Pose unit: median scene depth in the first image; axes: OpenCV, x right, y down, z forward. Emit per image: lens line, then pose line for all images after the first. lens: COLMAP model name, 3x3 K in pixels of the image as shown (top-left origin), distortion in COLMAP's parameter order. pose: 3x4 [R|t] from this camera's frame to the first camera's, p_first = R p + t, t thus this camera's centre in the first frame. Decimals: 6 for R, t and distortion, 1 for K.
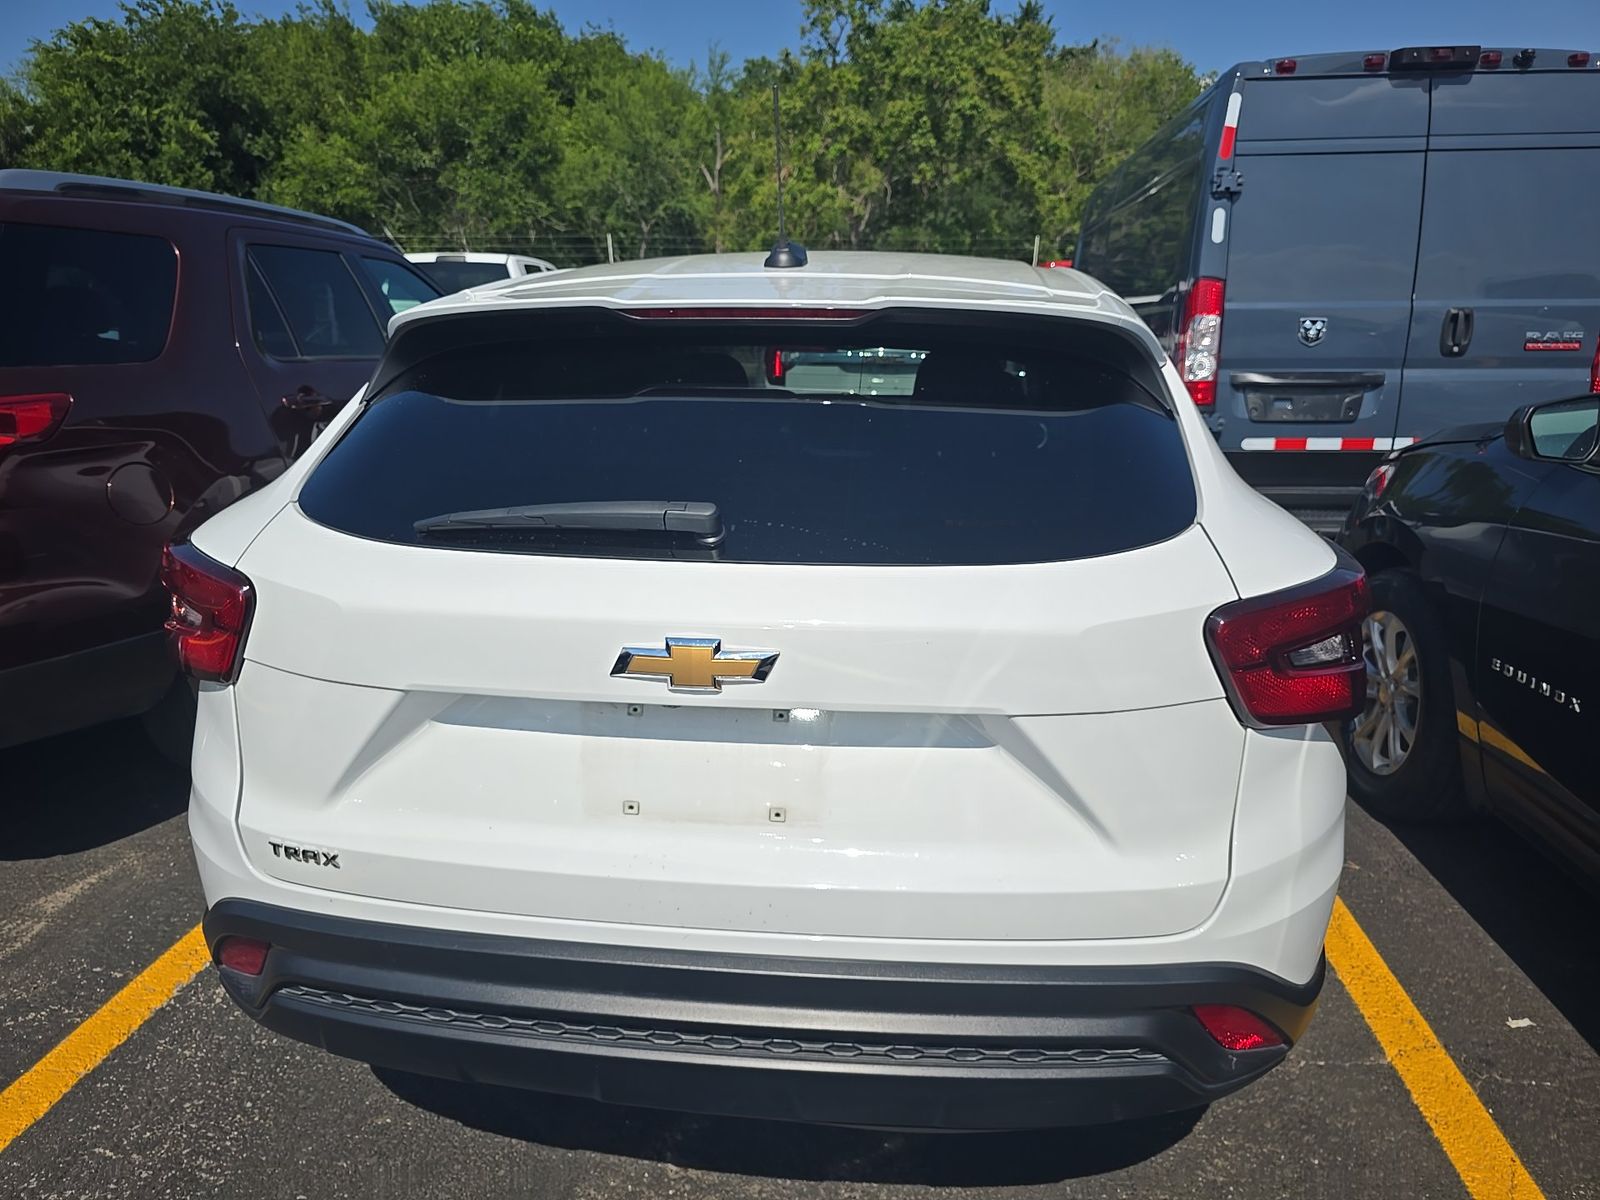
lens RADIAL K [[1123.2, 0, 804.9], [0, 1123.2, 595.2], [0, 0, 1]] dist [0.039319, -0.037504]
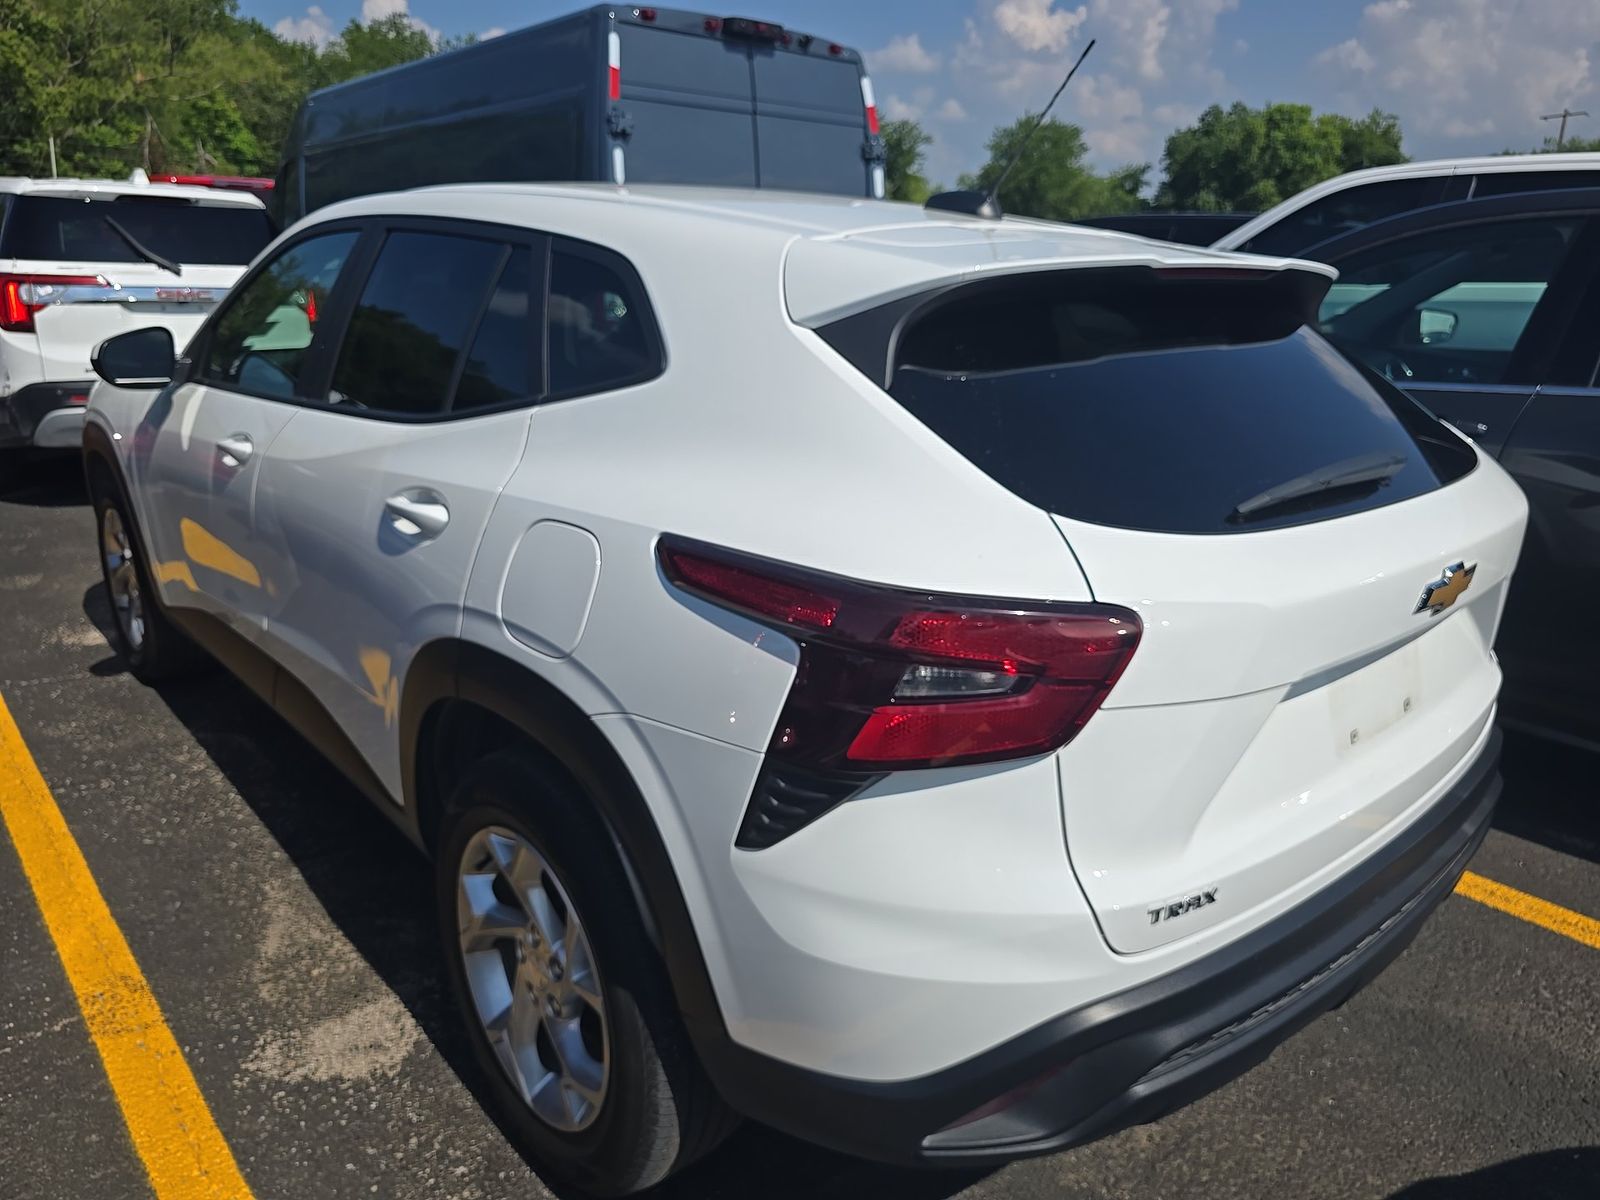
lens RADIAL K [[1123.2, 0, 798.5], [0, 1123.2, 607.4], [0, 0, 1]] dist [0.039319, -0.037504]
pose [[0.662716, -0.211858, 0.718278, -0.093771], [0.160103, 0.977055, 0.140467, -0.012874], [-0.731556, 0.021908, 0.681429, 0.047456]]
